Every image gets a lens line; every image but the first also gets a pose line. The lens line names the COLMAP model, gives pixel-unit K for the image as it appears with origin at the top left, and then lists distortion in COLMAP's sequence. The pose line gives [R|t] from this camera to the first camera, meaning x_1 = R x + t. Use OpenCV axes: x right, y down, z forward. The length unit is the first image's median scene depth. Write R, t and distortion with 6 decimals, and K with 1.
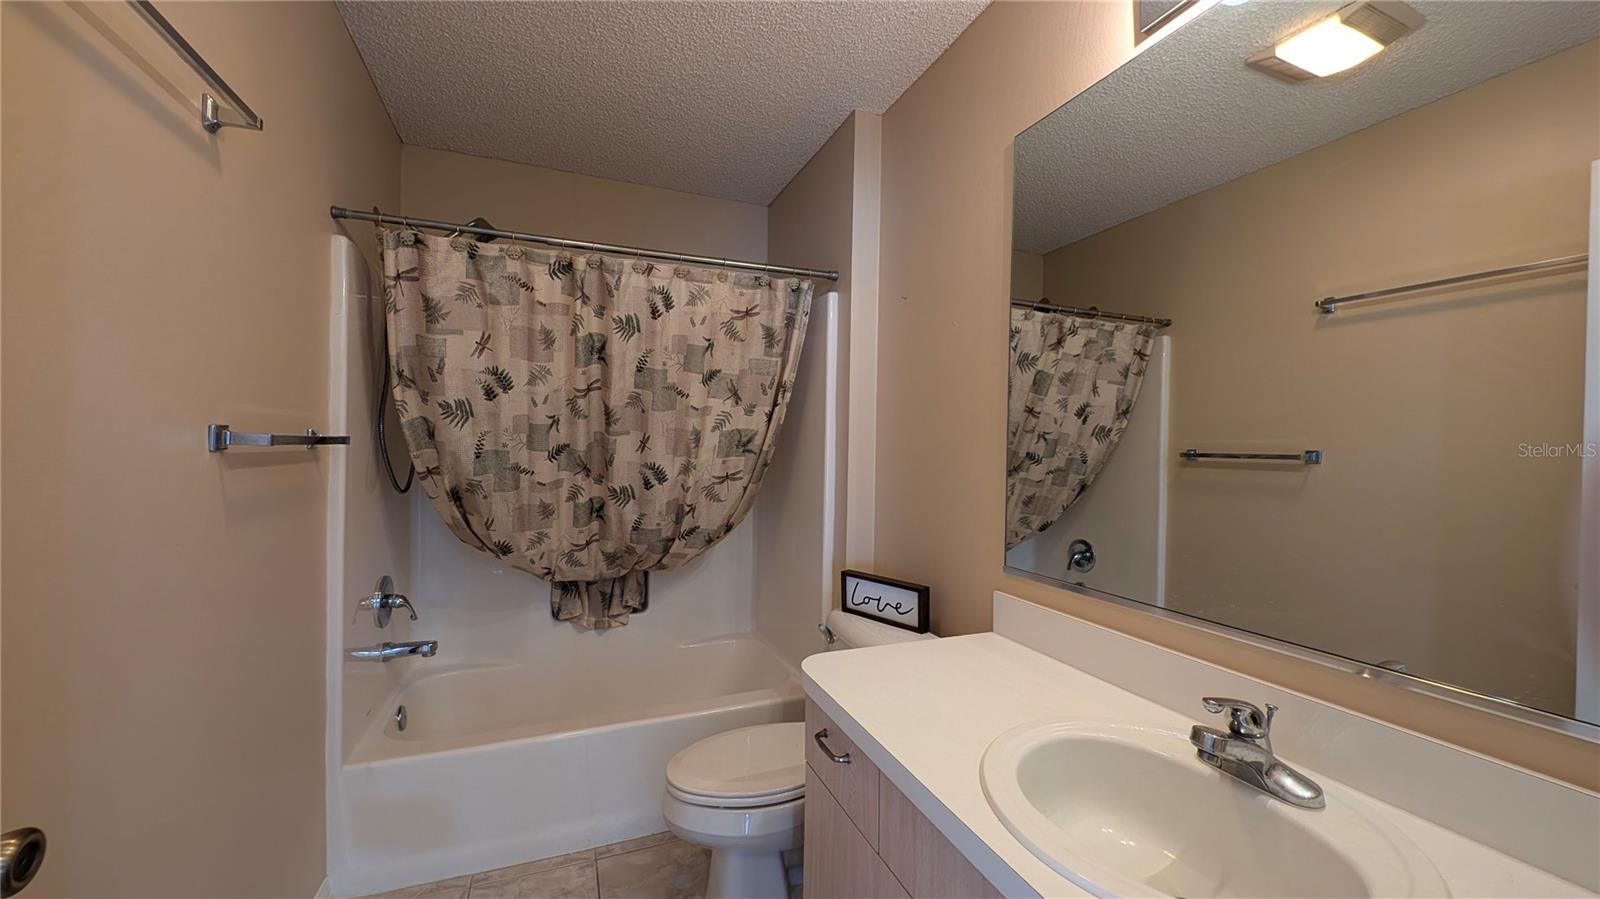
lens RADIAL K [[599.7, 0, 798.5], [0, 599.7, 449.8], [0, 0, 1]] dist [0.000840, -0.000324]
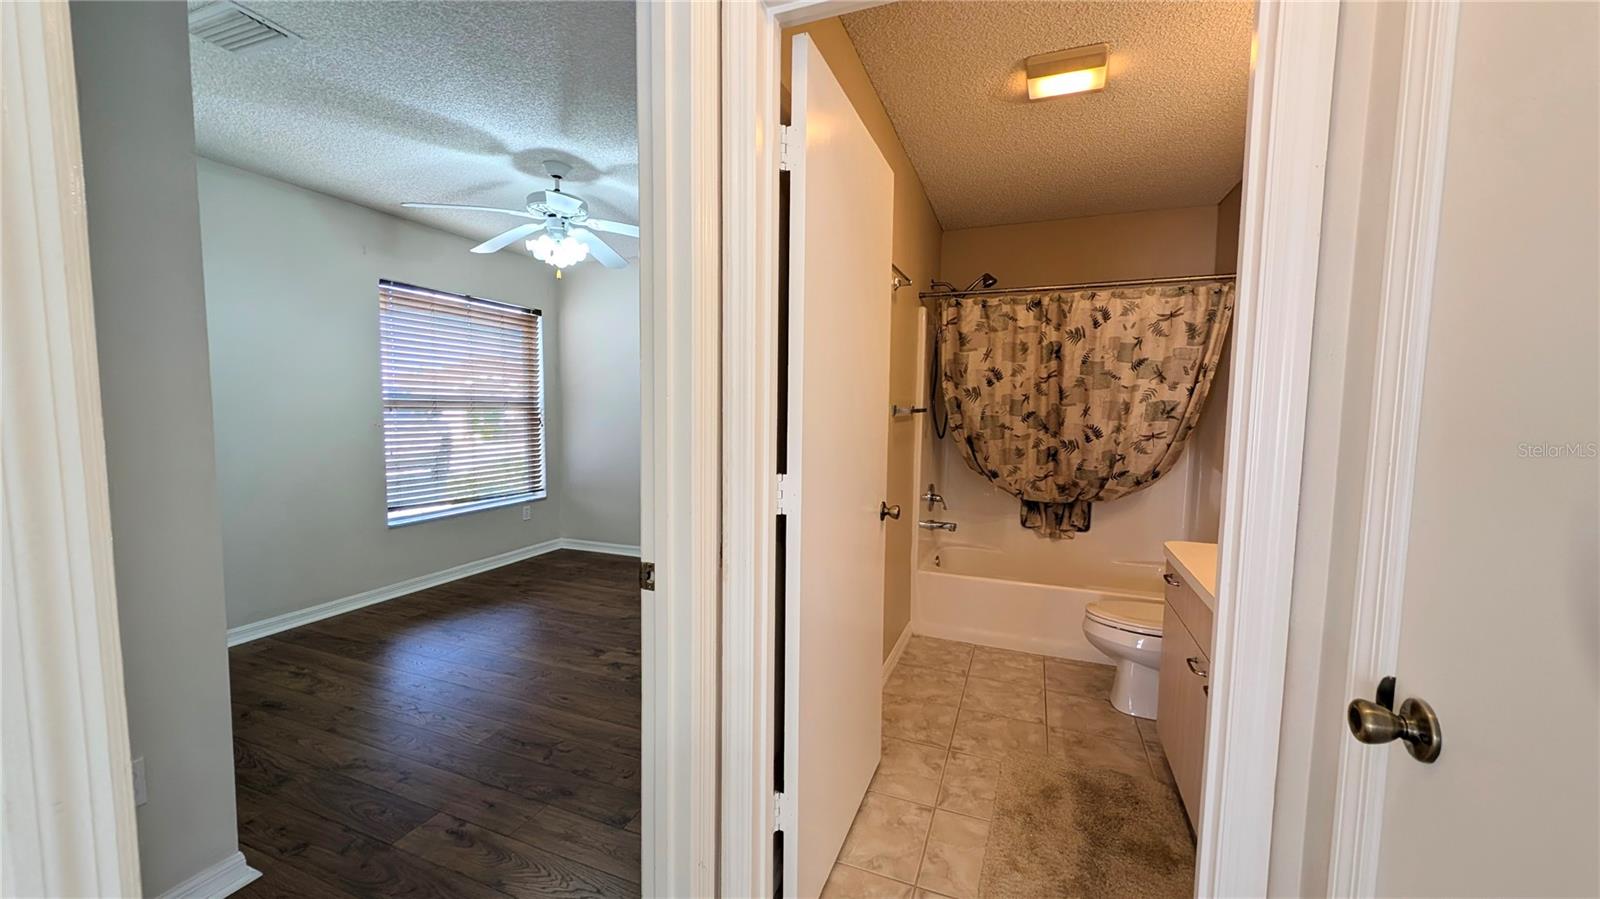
lens RADIAL K [[598.2, 0, 795.6], [0, 598.2, 451.6], [0, 0, 1]] dist [0.025646, -0.009724]
pose [[0.729929, 0.049559, -0.681723, 0.244671], [-0.007257, 0.997874, 0.064772, -0.002542], [0.683484, -0.042332, 0.728737, -0.600041]]
